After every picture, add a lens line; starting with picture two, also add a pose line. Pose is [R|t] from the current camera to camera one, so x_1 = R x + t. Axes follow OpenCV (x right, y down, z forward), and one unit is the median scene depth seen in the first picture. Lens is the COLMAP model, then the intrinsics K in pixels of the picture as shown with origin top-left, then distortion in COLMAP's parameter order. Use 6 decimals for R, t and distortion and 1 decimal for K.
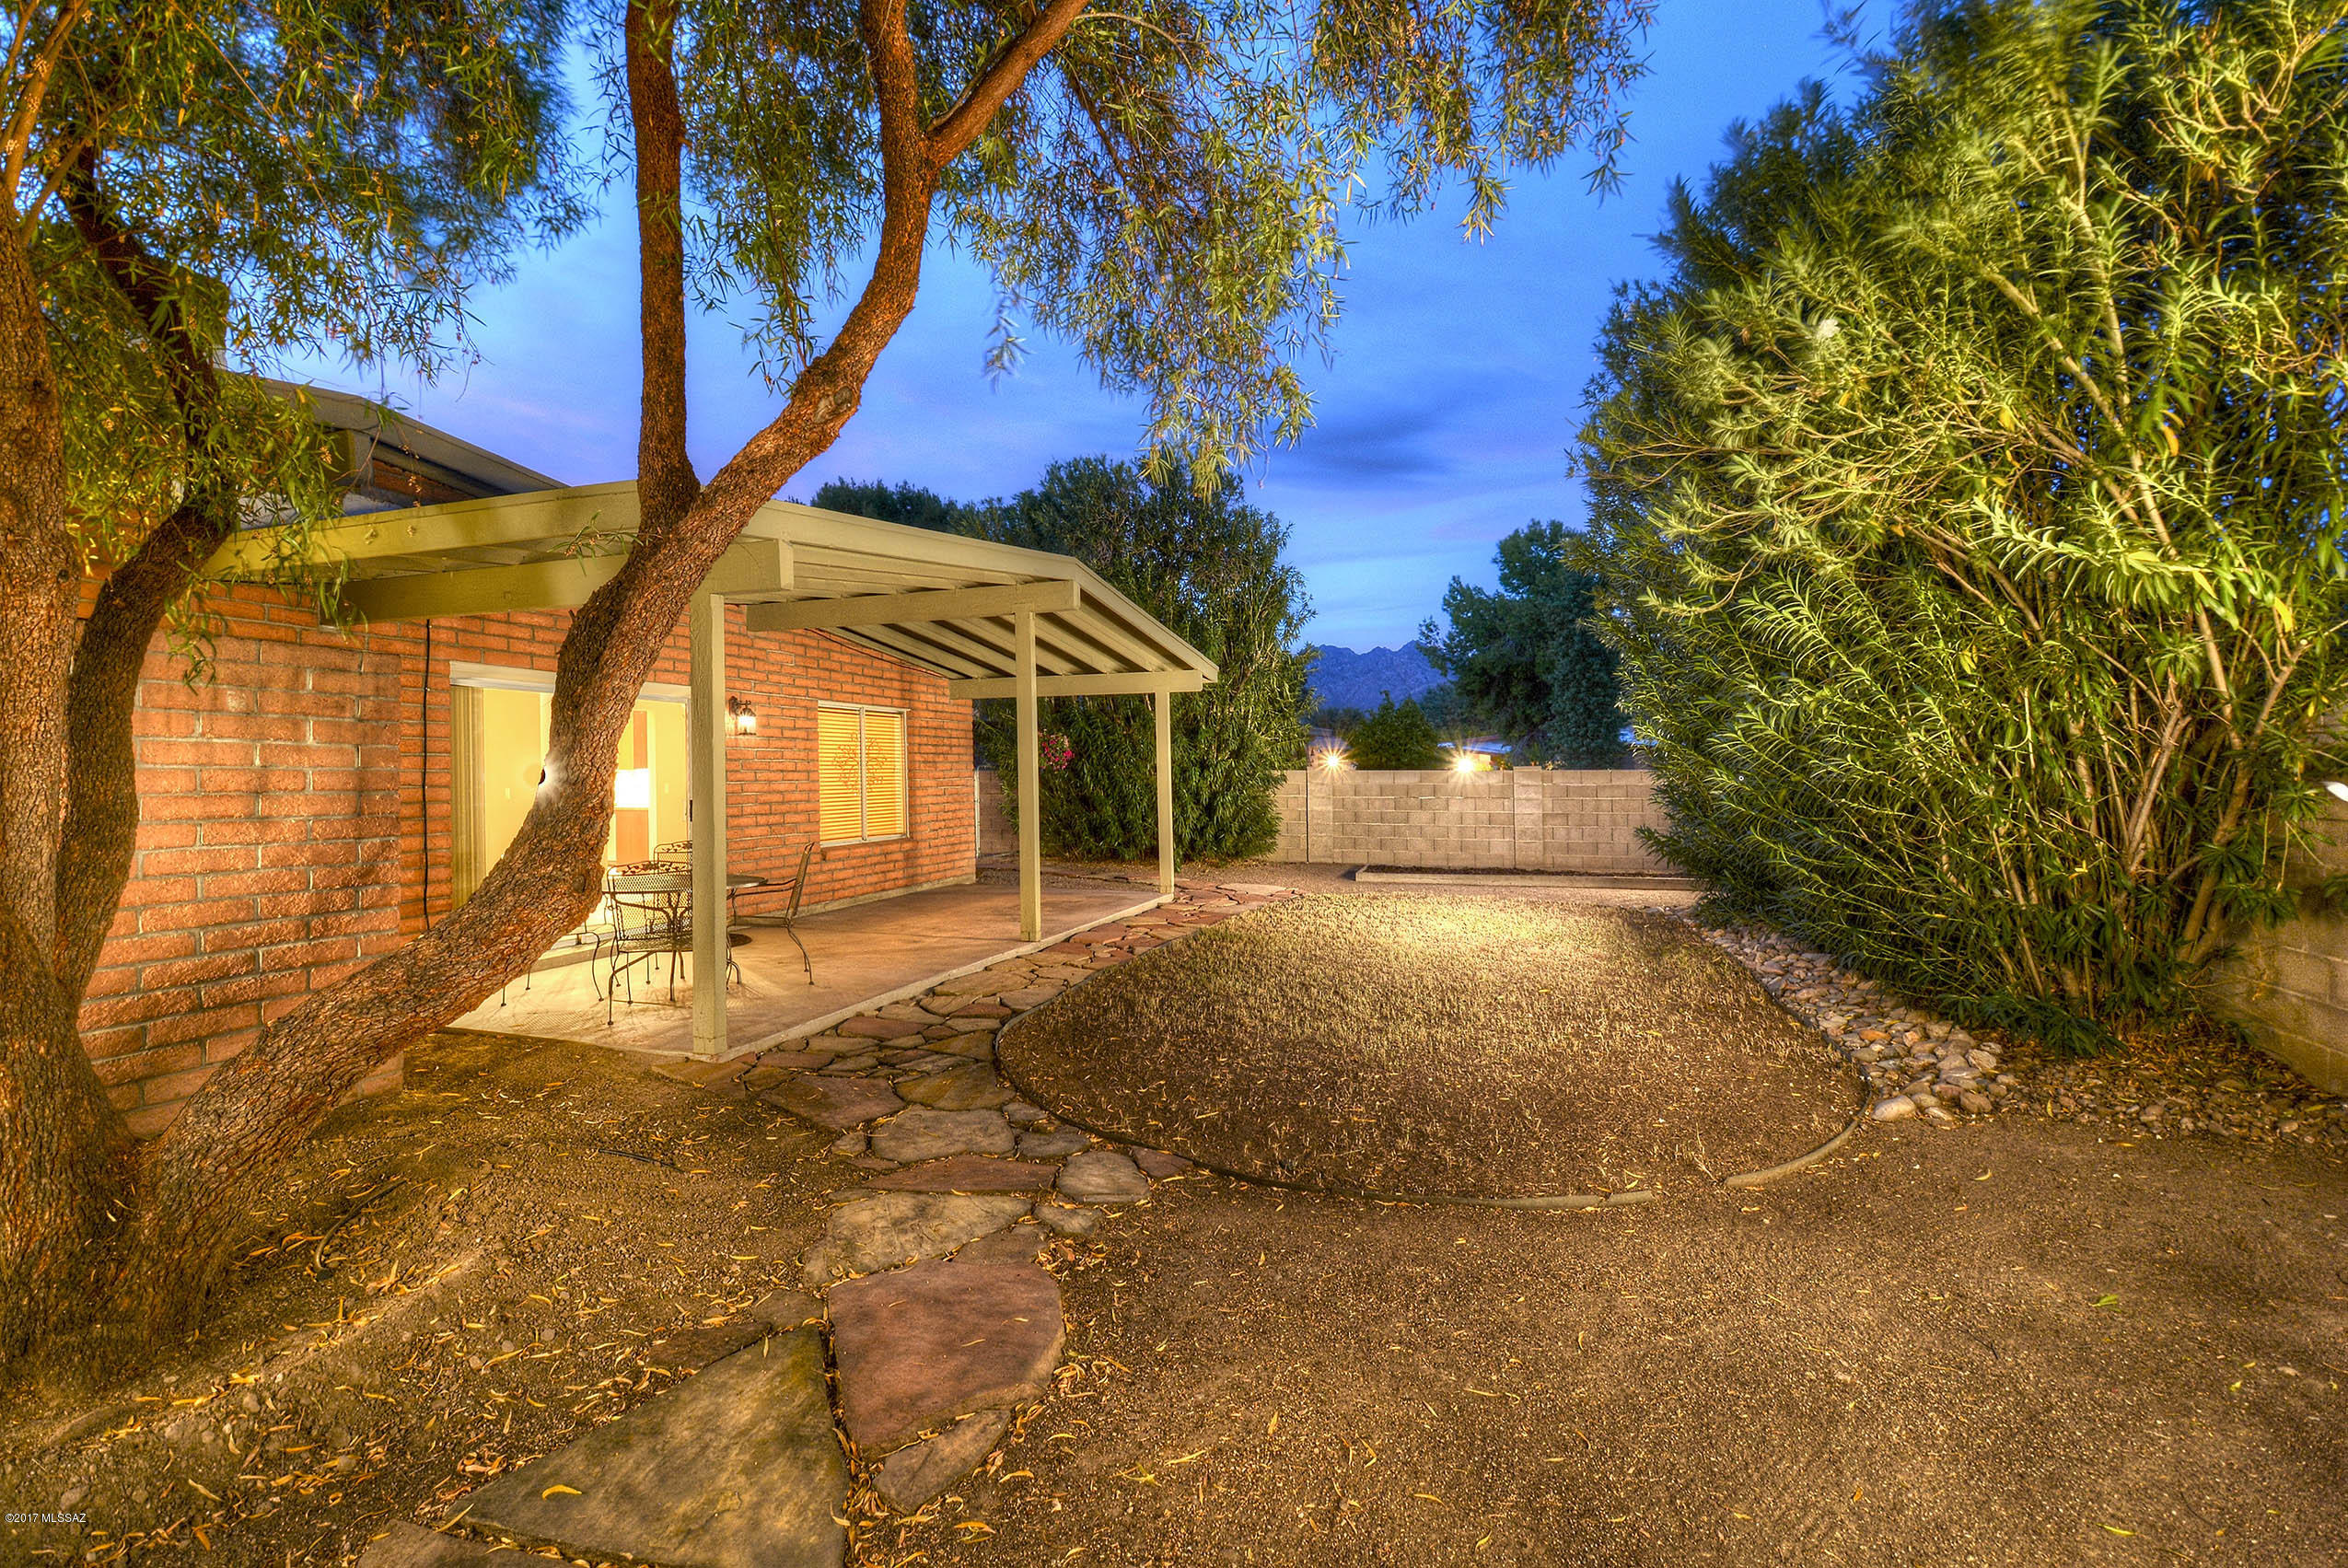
lens RADIAL K [[1025.1, 0, 1174.0], [0, 1025.1, 784.0], [0, 0, 1]] dist [-0.000195, -0.000175]
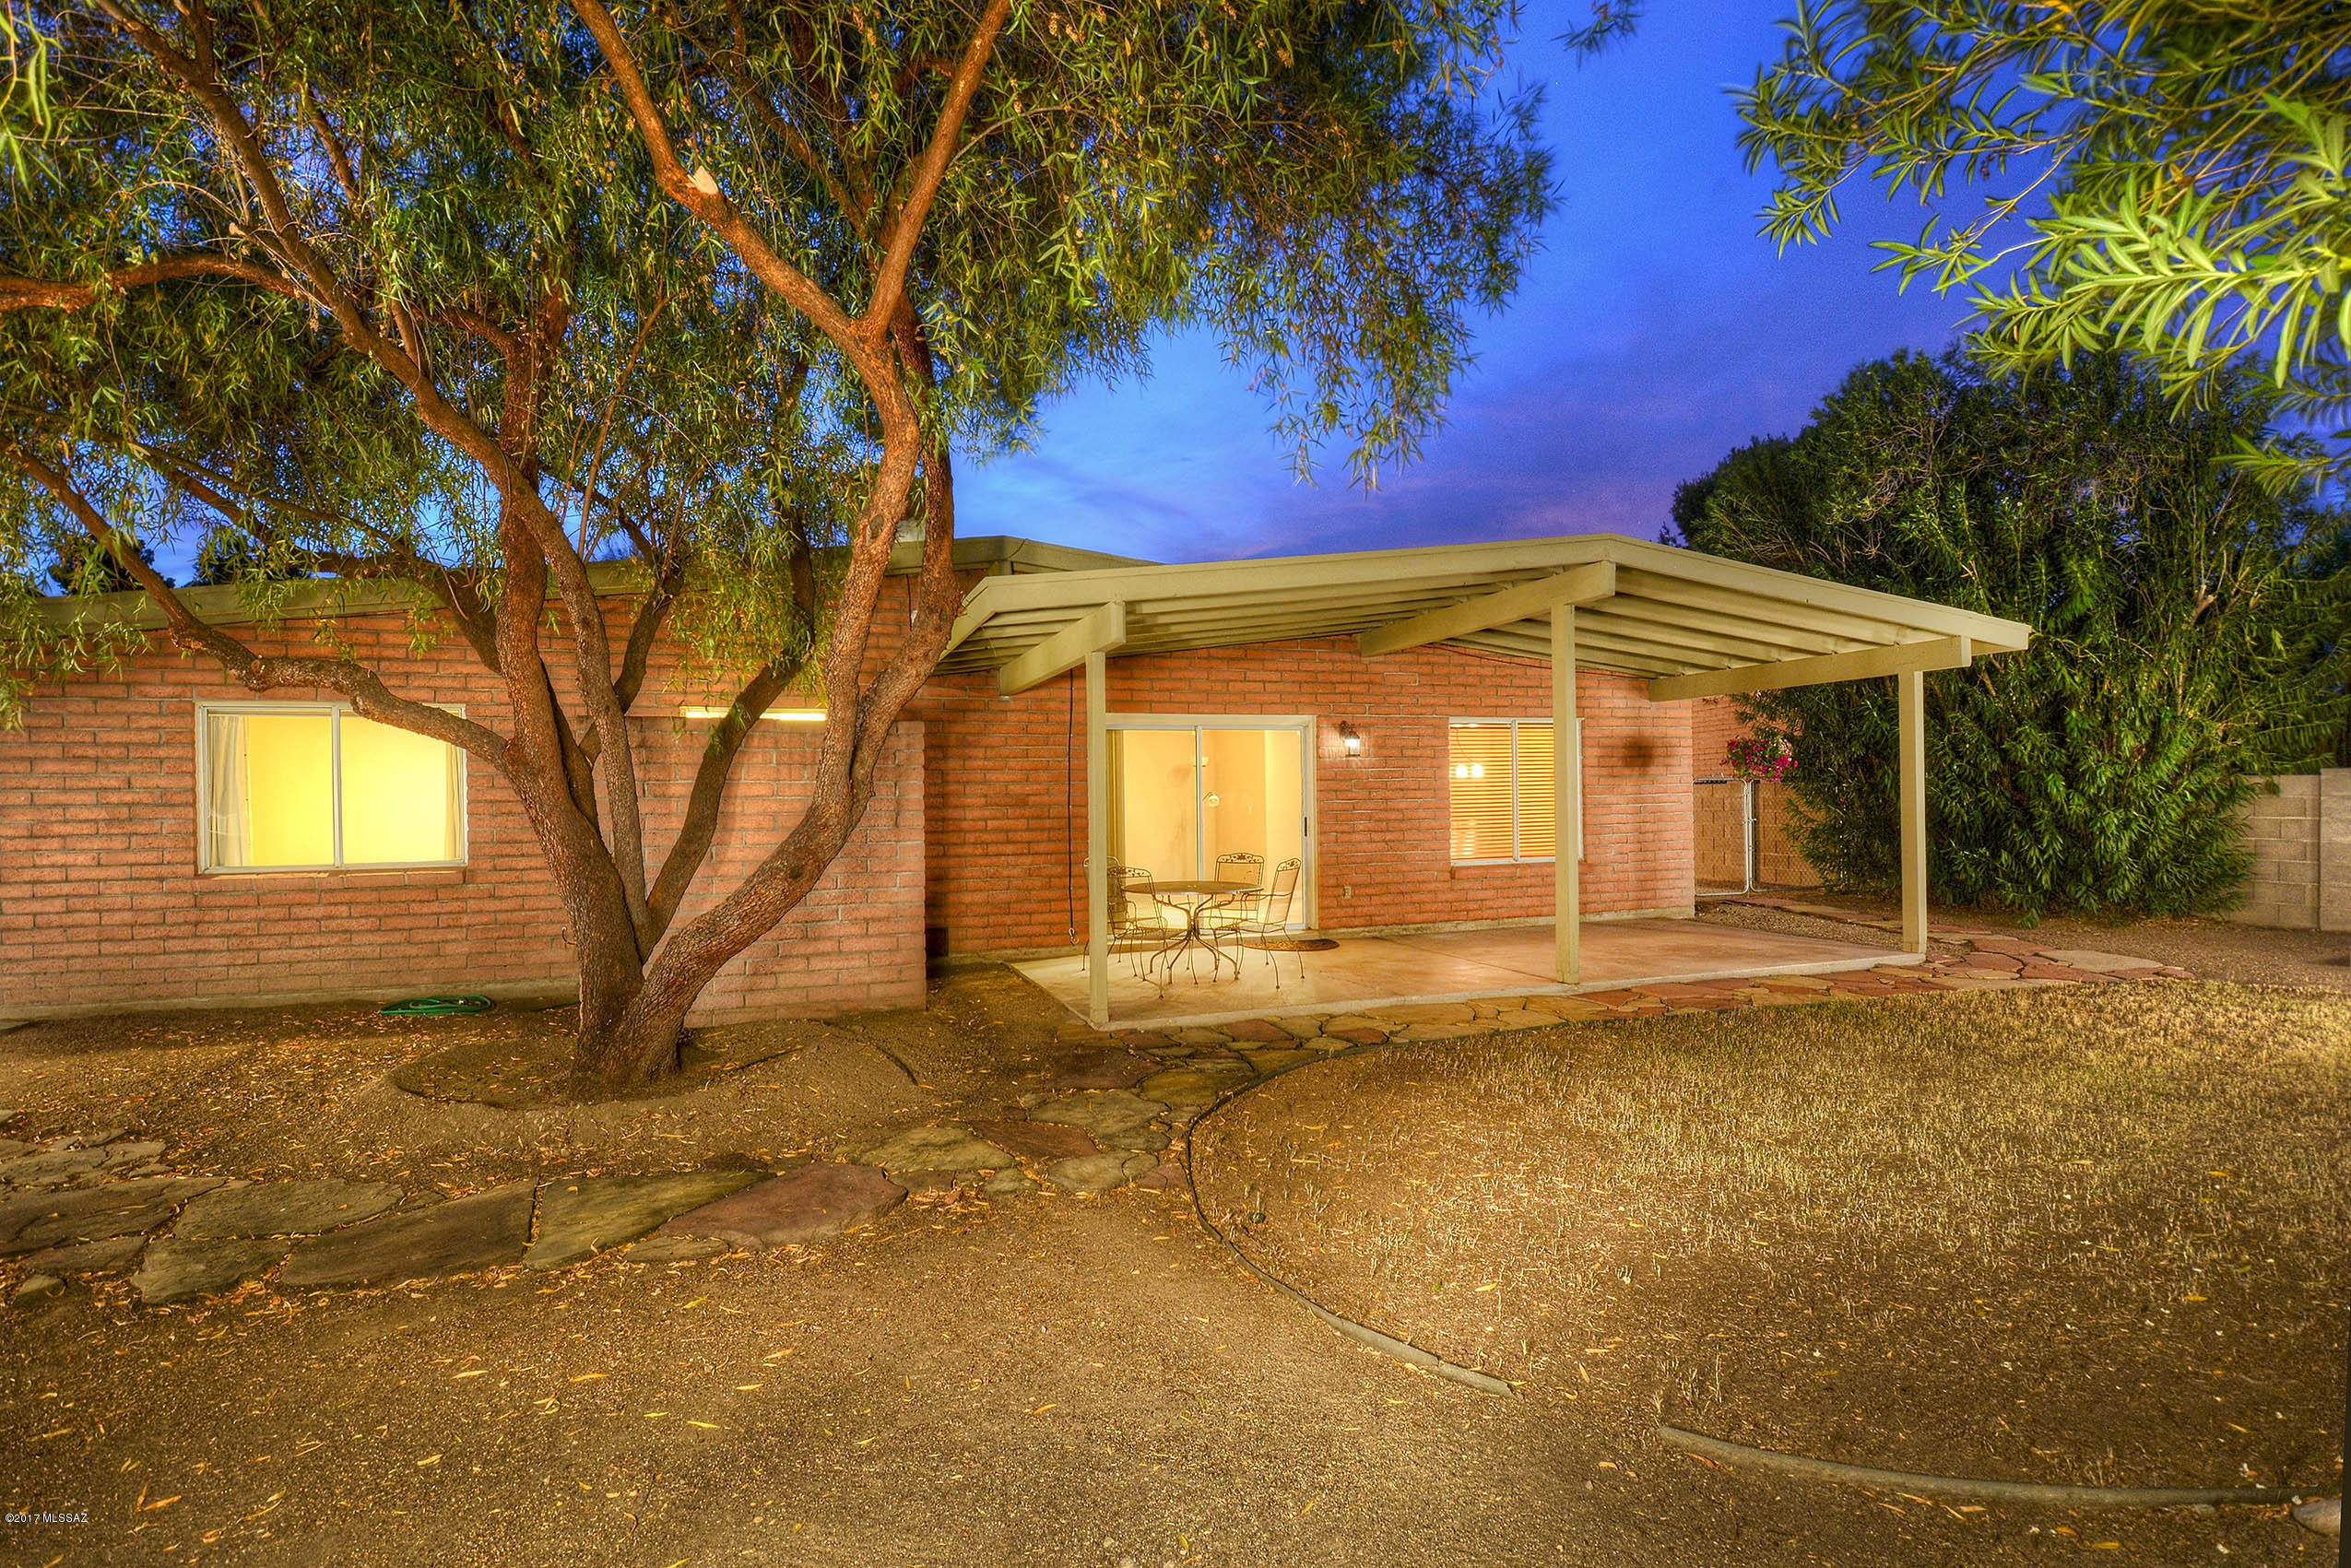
lens RADIAL K [[1052.0, 0, 1067.5], [0, 1052.0, 822.5], [0, 0, 1]] dist [-0.000368, -0.000378]
pose [[0.614722, 0.012419, -0.788646, 0.639616], [0.005255, 0.999789, 0.019840, -0.005982], [0.788726, -0.016341, 0.614528, 0.235393]]
